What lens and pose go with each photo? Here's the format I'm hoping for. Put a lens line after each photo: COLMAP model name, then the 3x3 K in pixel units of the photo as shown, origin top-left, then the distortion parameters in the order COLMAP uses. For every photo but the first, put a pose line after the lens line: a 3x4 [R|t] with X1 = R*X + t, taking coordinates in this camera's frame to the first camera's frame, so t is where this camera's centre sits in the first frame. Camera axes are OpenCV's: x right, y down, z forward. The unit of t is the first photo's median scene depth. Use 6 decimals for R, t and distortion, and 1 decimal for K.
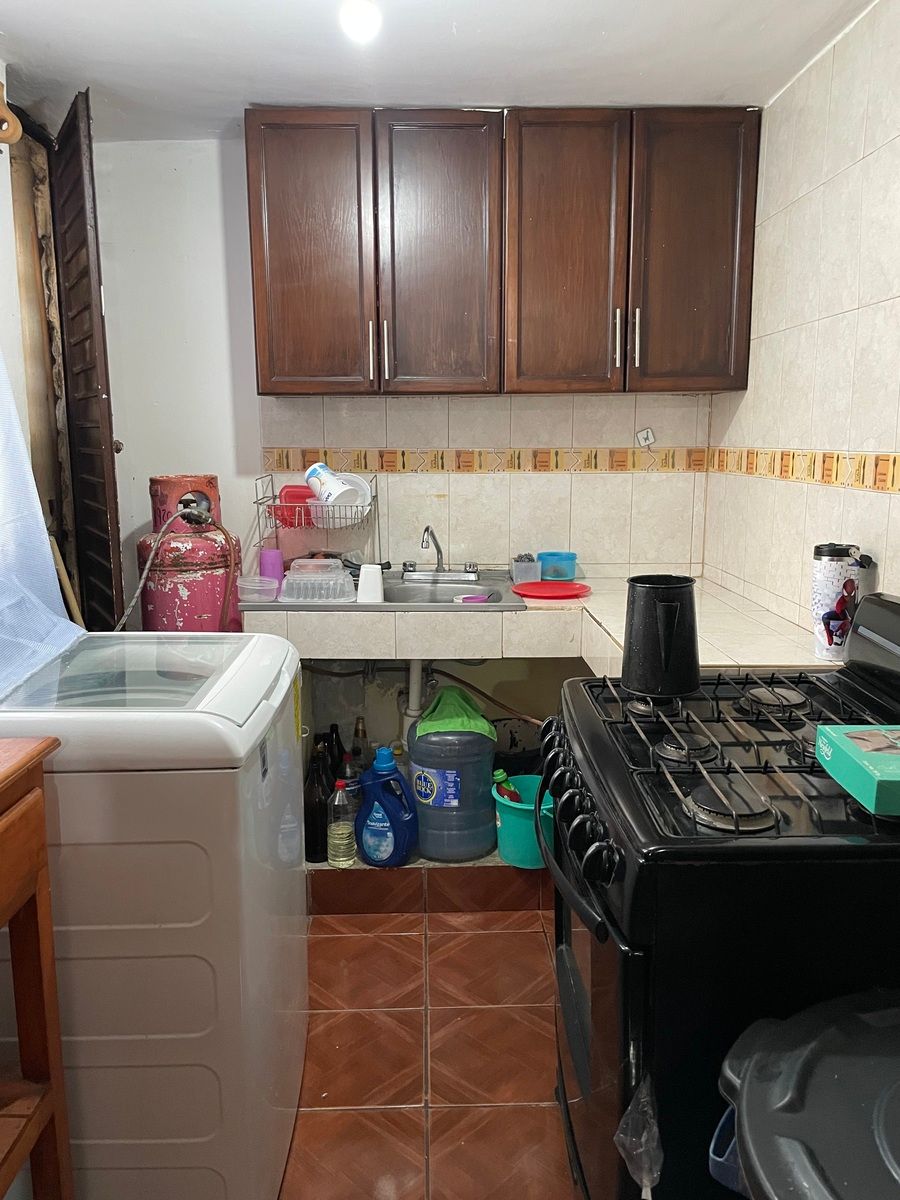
lens RADIAL K [[921.9, 0, 451.5], [0, 921.9, 595.5], [0, 0, 1]] dist [0.051145, -0.009024]
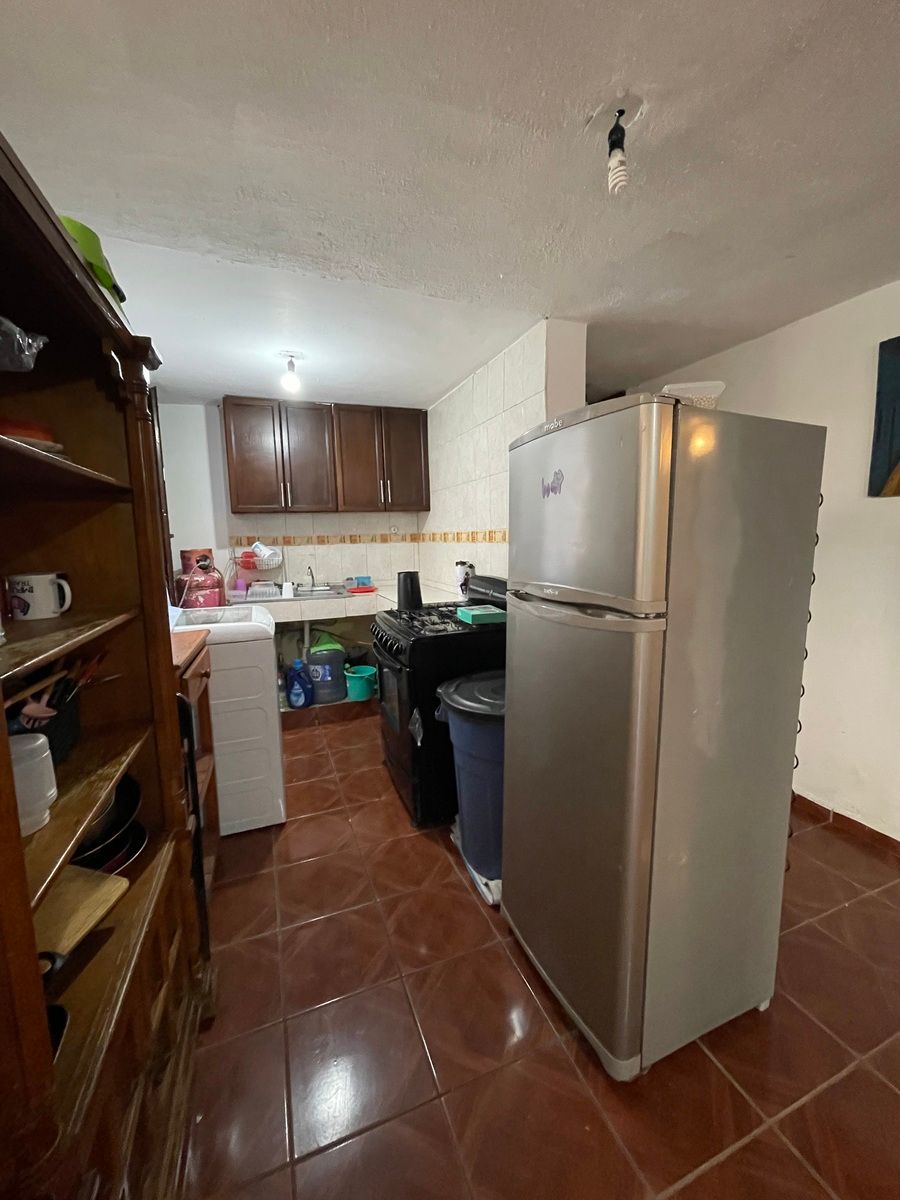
lens RADIAL K [[479.7, 0, 451.0], [0, 479.7, 600.9], [0, 0, 1]] dist [-0.001782, -0.000040]
pose [[0.941464, -0.063264, 0.331125, -0.100181], [0.075343, 0.996875, -0.023757, 0.073808], [-0.328587, 0.047314, 0.943288, -0.311002]]
